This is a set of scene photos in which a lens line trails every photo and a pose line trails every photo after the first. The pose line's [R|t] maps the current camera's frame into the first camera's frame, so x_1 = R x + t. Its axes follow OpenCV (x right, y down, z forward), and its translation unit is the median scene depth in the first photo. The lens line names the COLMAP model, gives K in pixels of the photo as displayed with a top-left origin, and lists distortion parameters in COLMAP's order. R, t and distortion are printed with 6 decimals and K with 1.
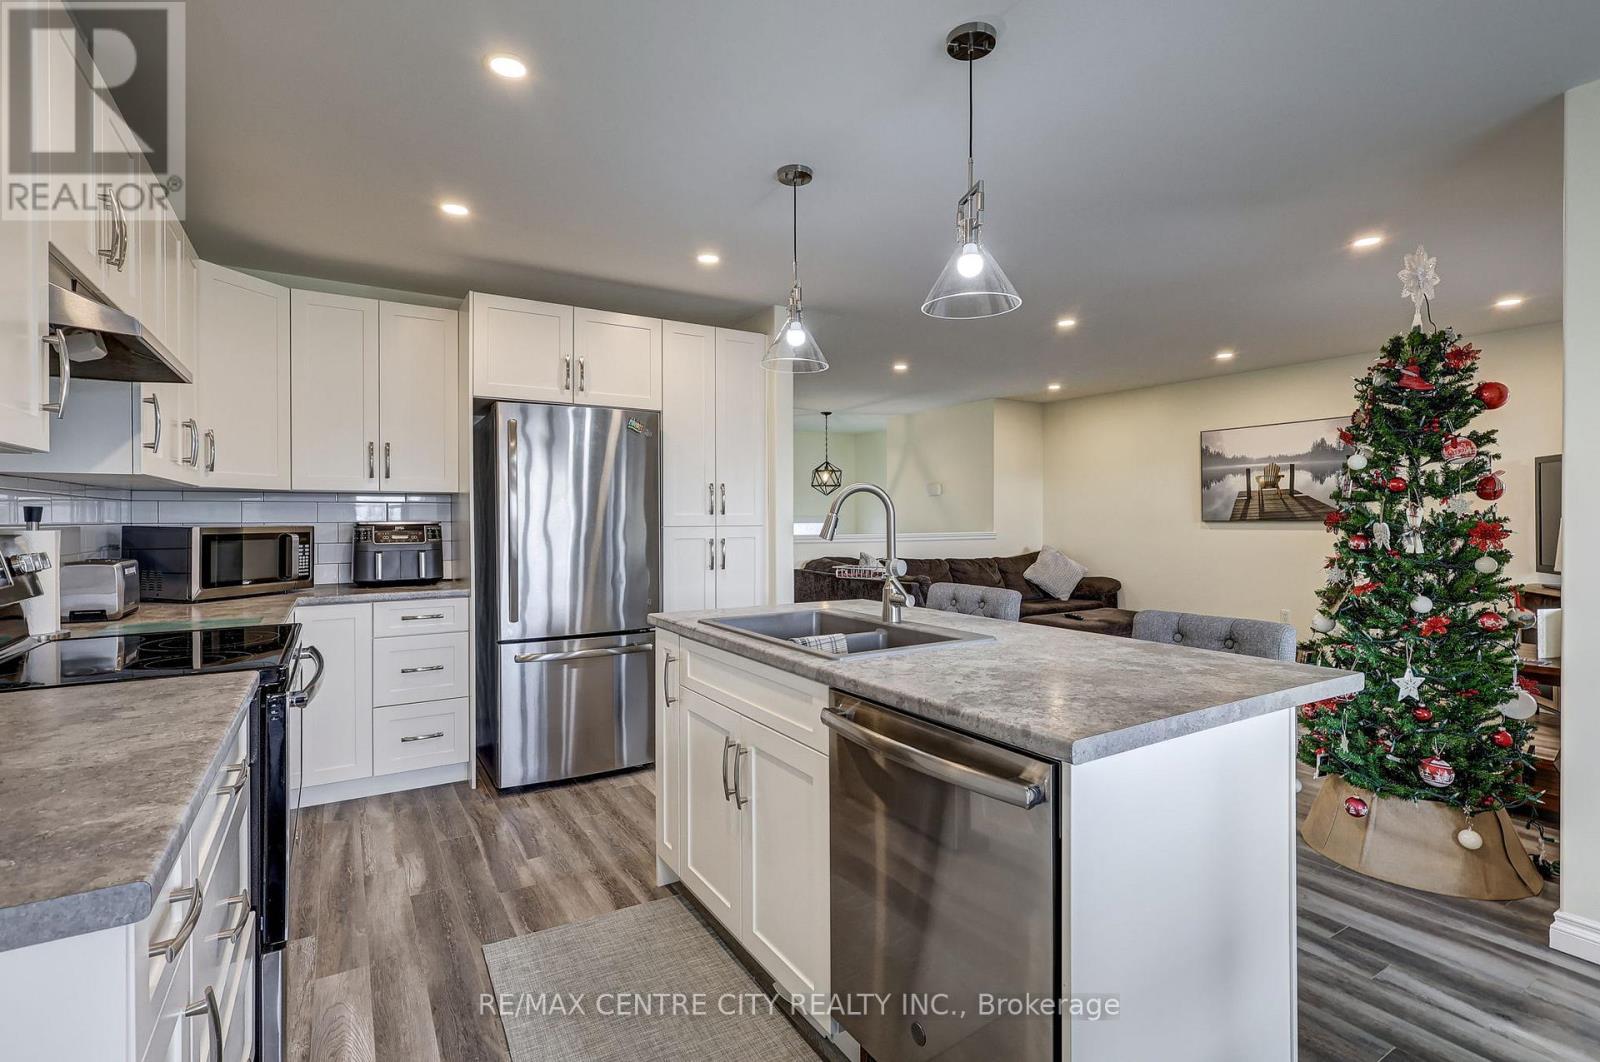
lens RADIAL K [[743.1, 0, 809.0], [0, 743.1, 517.5], [0, 0, 1]] dist [0.000066, 0.000066]
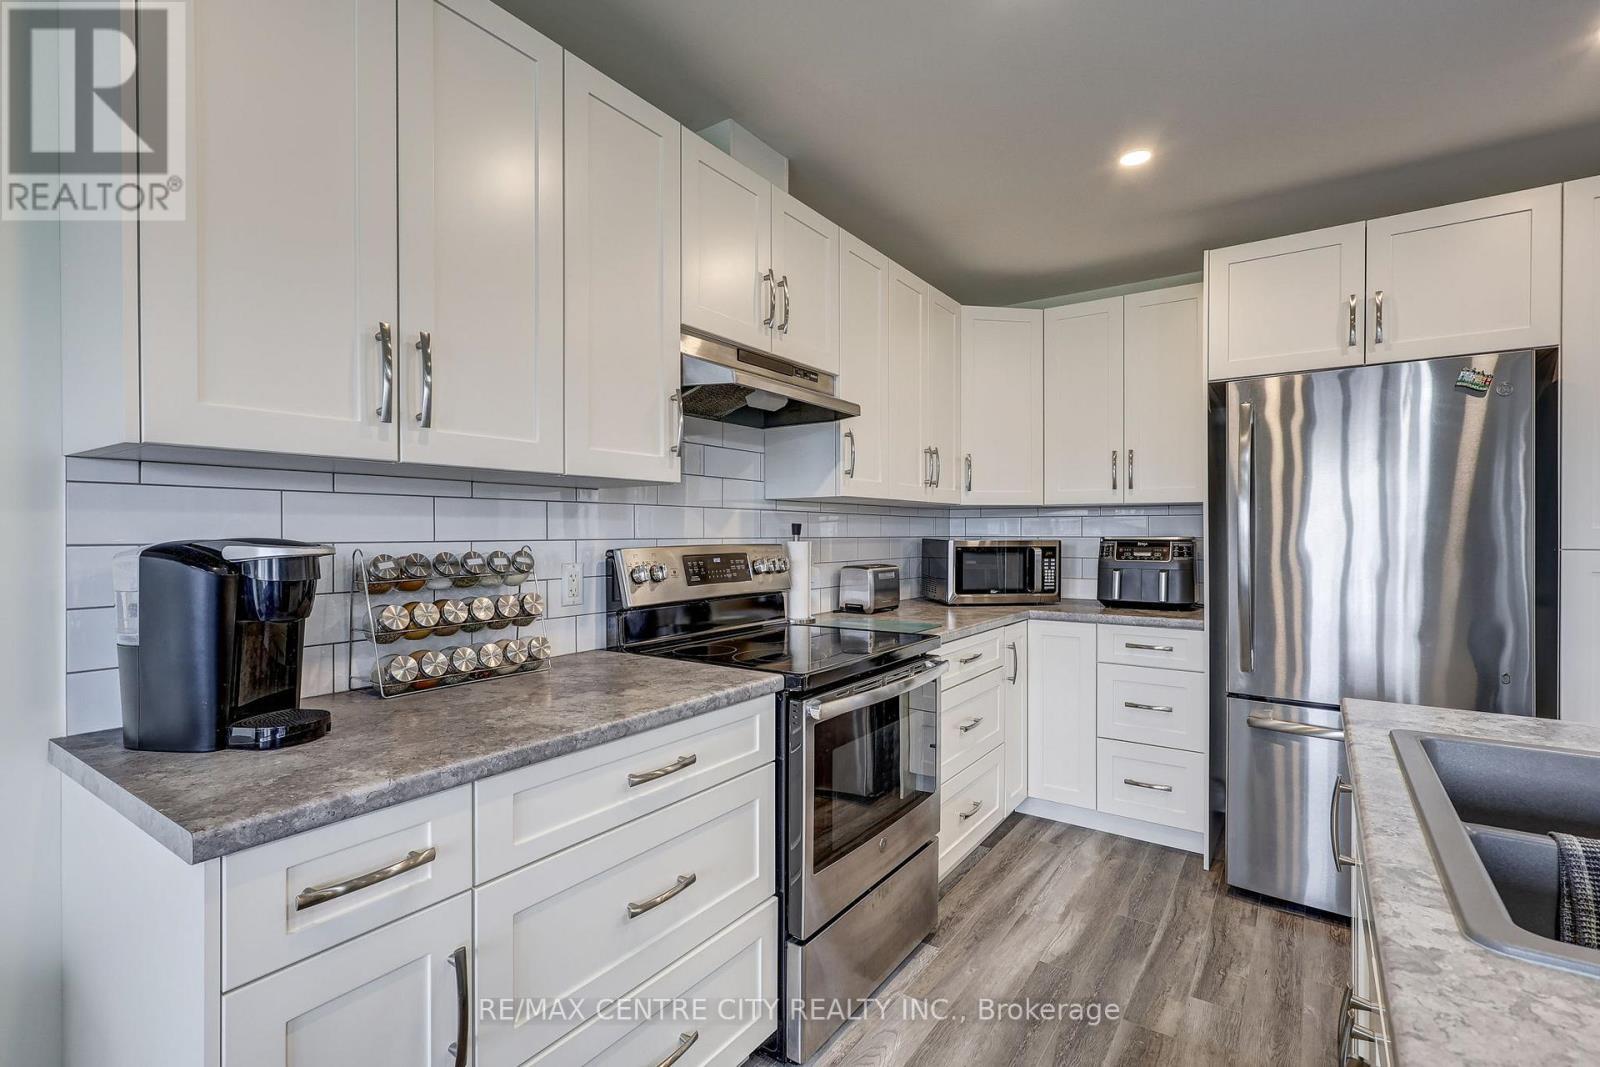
lens RADIAL K [[743.1, 0, 787.3], [0, 743.1, 532.5], [0, 0, 1]] dist [0.000066, 0.000066]
pose [[0.383619, 0.004333, -0.923481, 0.128938], [-0.001805, 0.999991, 0.003942, -0.002382], [0.923490, 0.000154, 0.383624, 0.303340]]
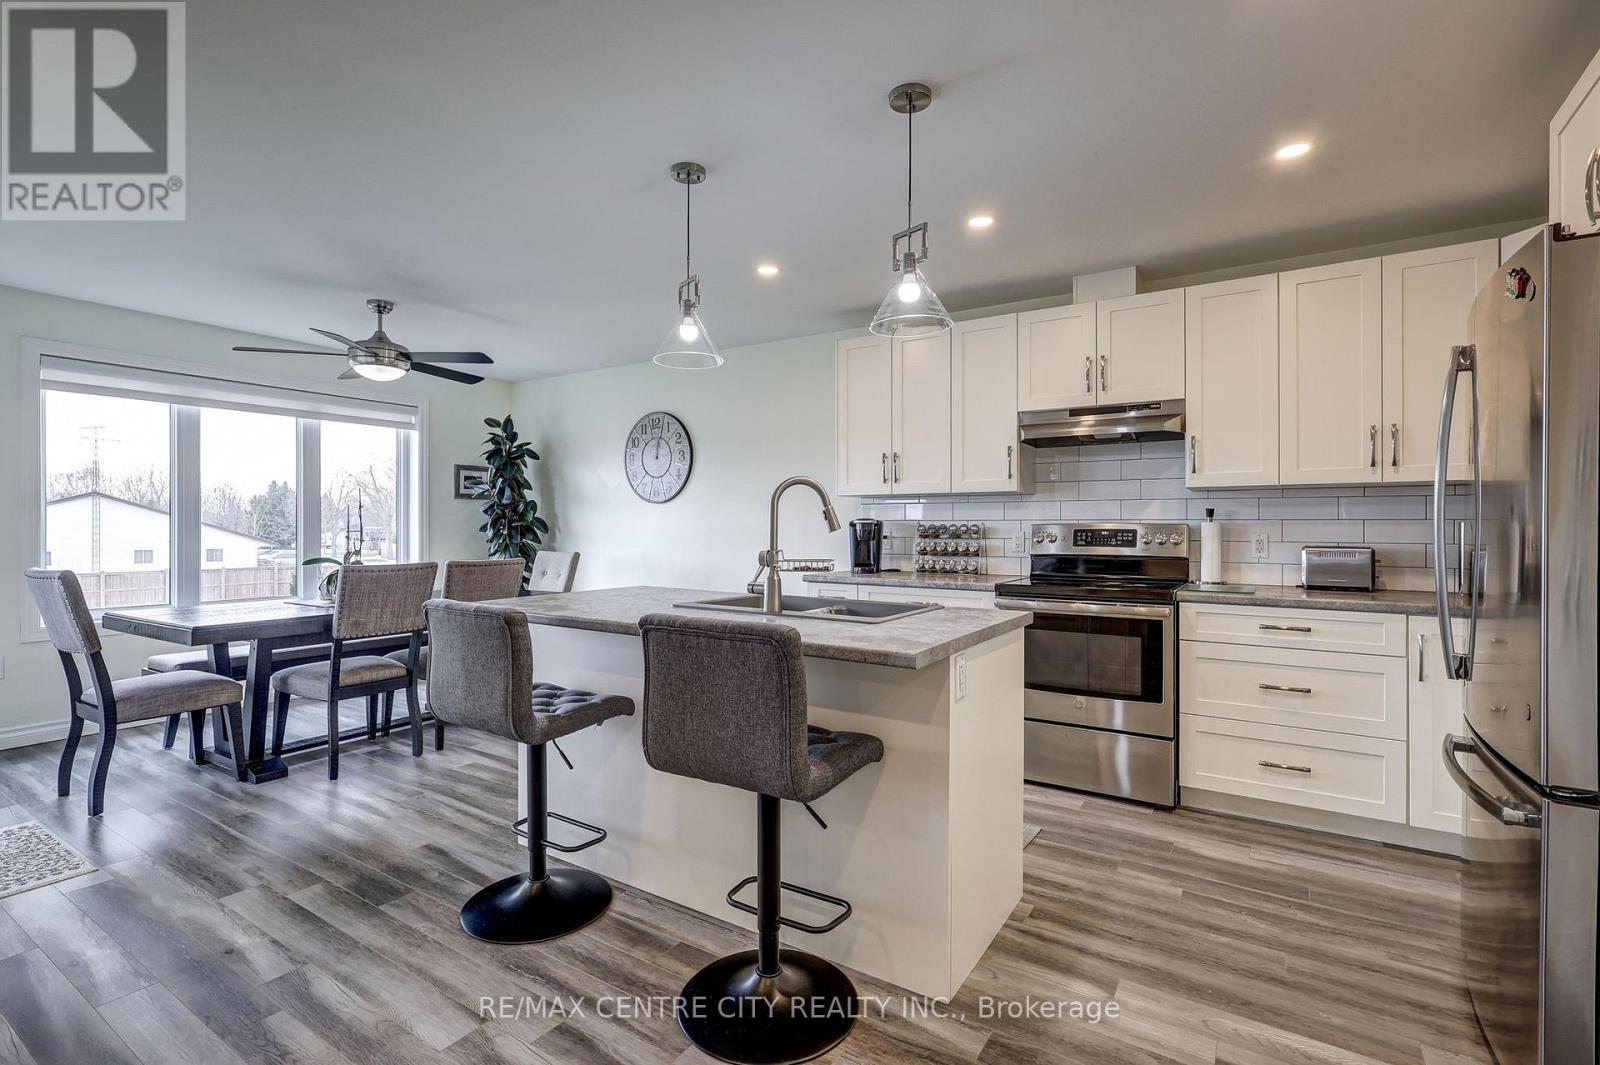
lens RADIAL K [[743.1, 0, 804.4], [0, 743.1, 524.0], [0, 0, 1]] dist [0.000066, 0.000066]
pose [[-0.904643, 0.001003, -0.426169, 0.372021], [-0.000166, 0.999996, 0.002706, 0.010866], [0.426170, 0.002519, -0.904640, 1.420999]]
